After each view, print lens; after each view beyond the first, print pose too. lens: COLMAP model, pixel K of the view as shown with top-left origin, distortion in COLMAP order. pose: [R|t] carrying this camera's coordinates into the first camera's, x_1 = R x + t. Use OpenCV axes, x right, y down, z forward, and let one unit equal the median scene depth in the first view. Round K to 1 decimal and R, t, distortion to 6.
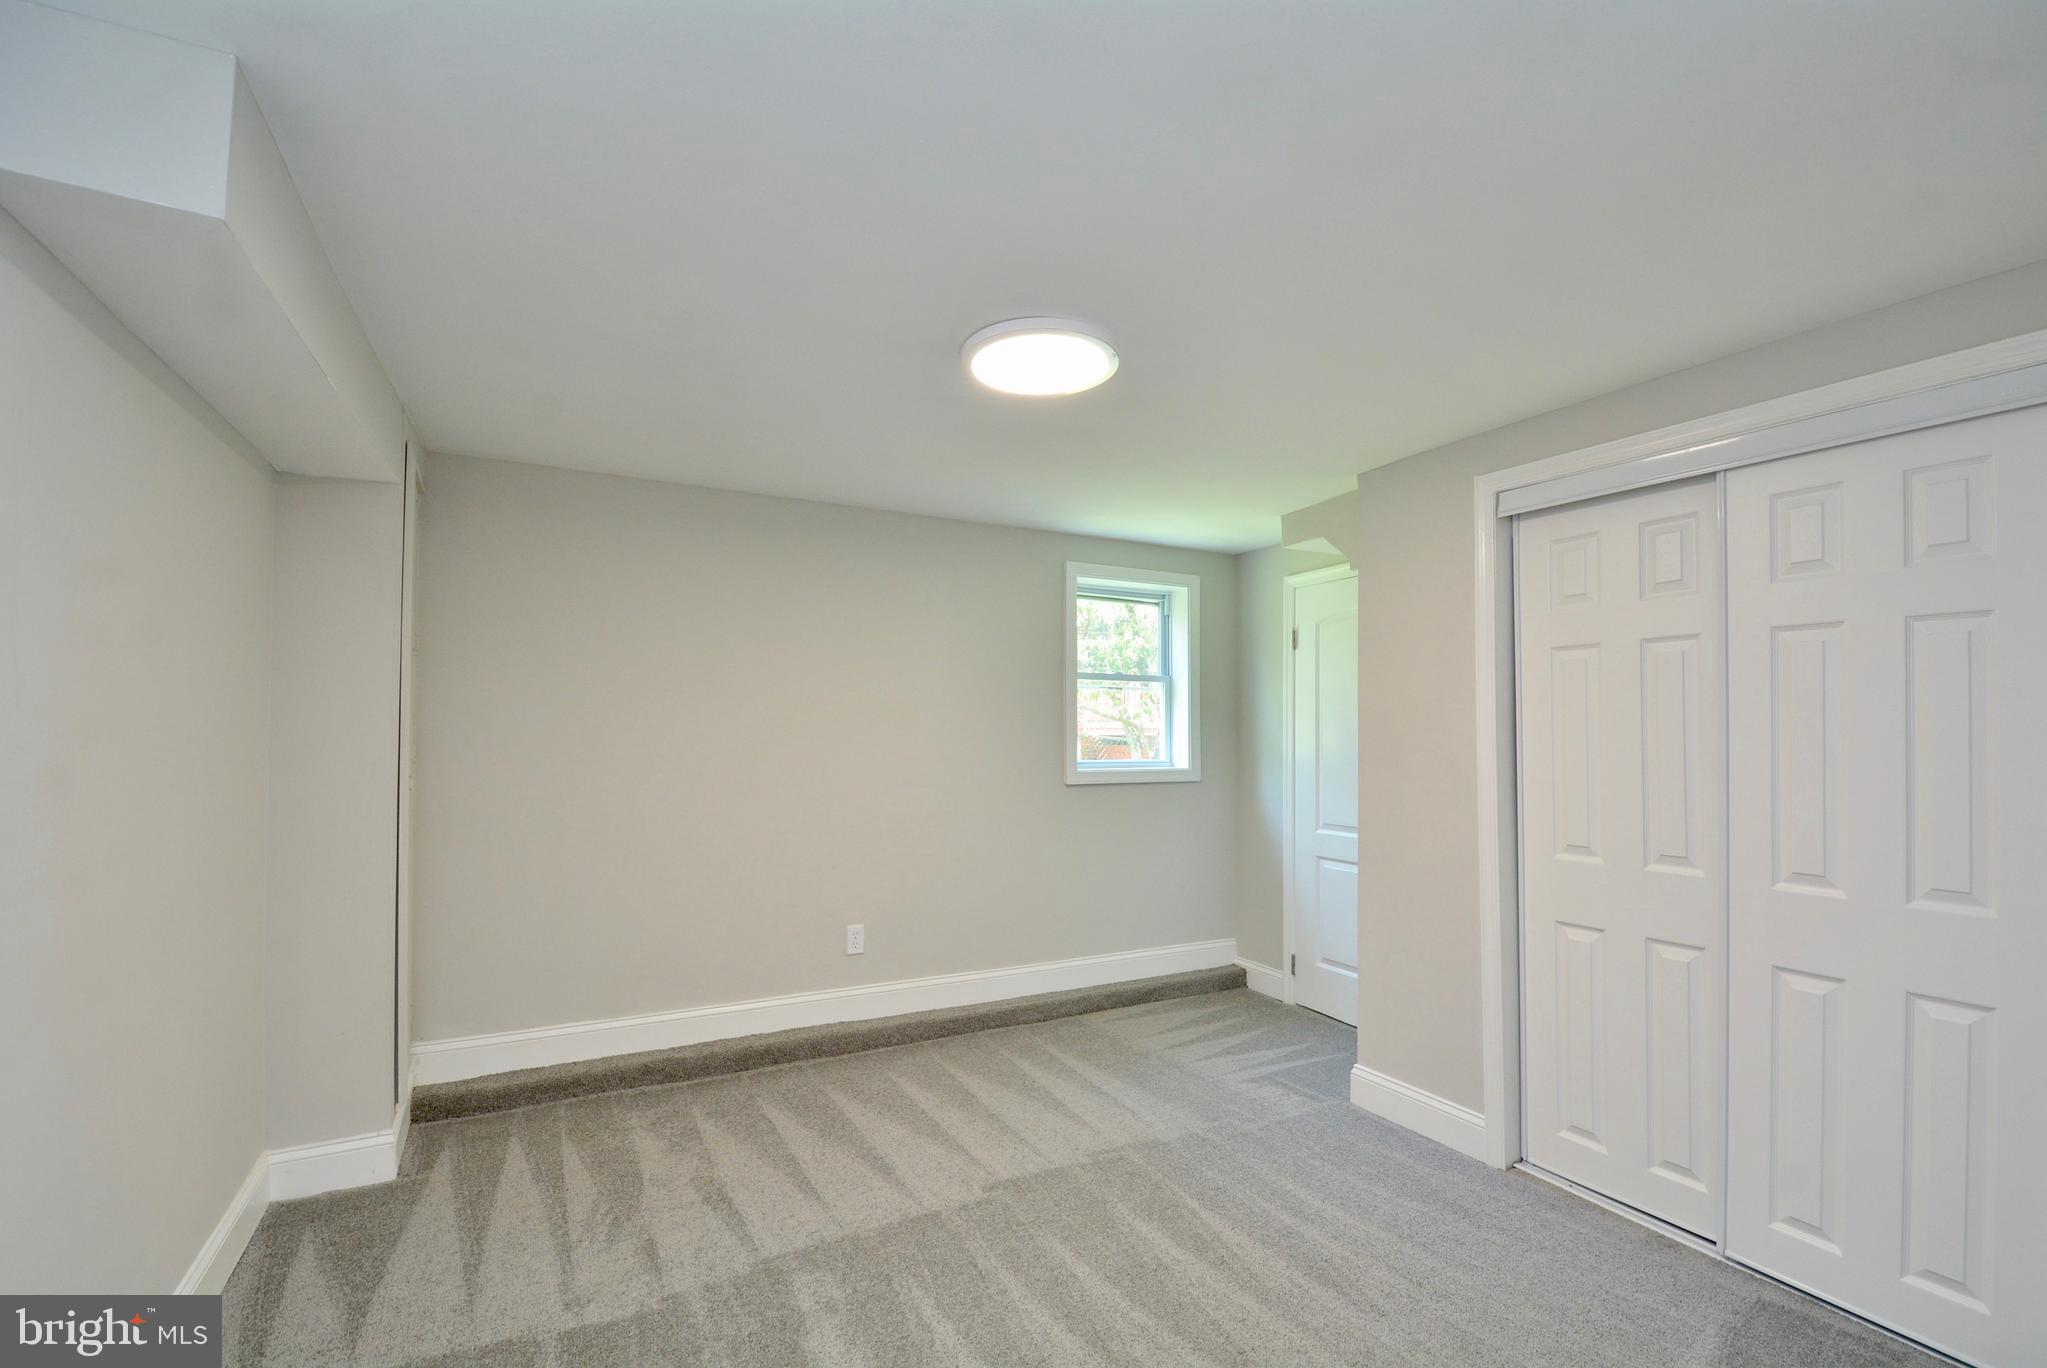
lens RADIAL K [[889.4, 0, 1043.3], [0, 889.4, 716.2], [0, 0, 1]] dist [-0.001172, -0.015605]
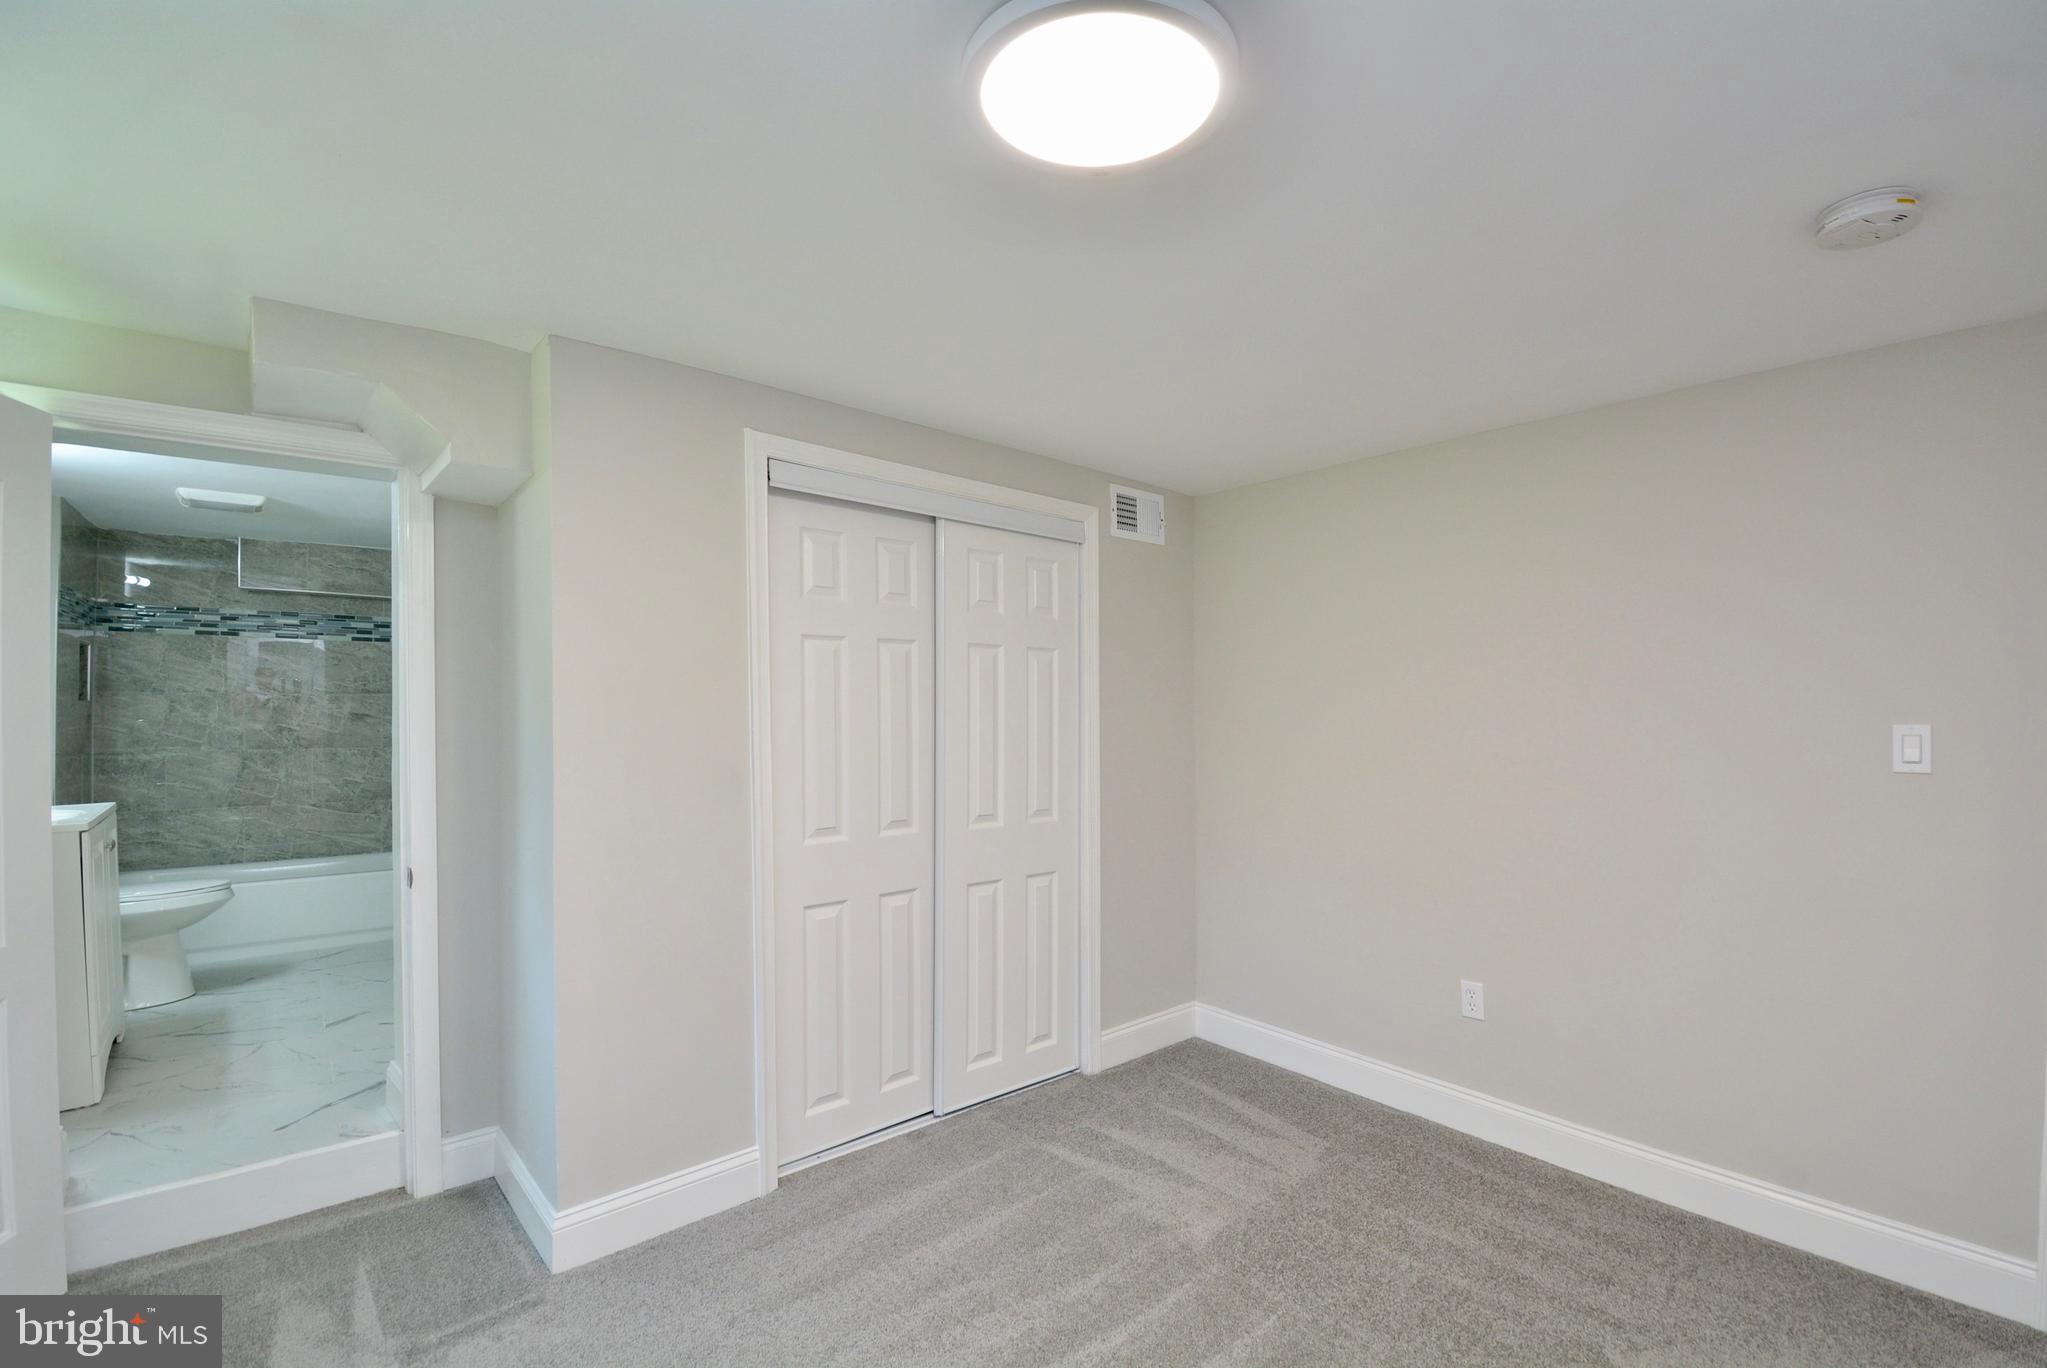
lens RADIAL K [[889.4, 0, 1043.3], [0, 889.4, 716.2], [0, 0, 1]] dist [-0.001172, -0.015605]
pose [[-0.239801, -0.003422, 0.970816, -0.480785], [-0.018837, 0.999822, -0.001129, 0.010949], [-0.970639, -0.018558, -0.239823, 1.014652]]
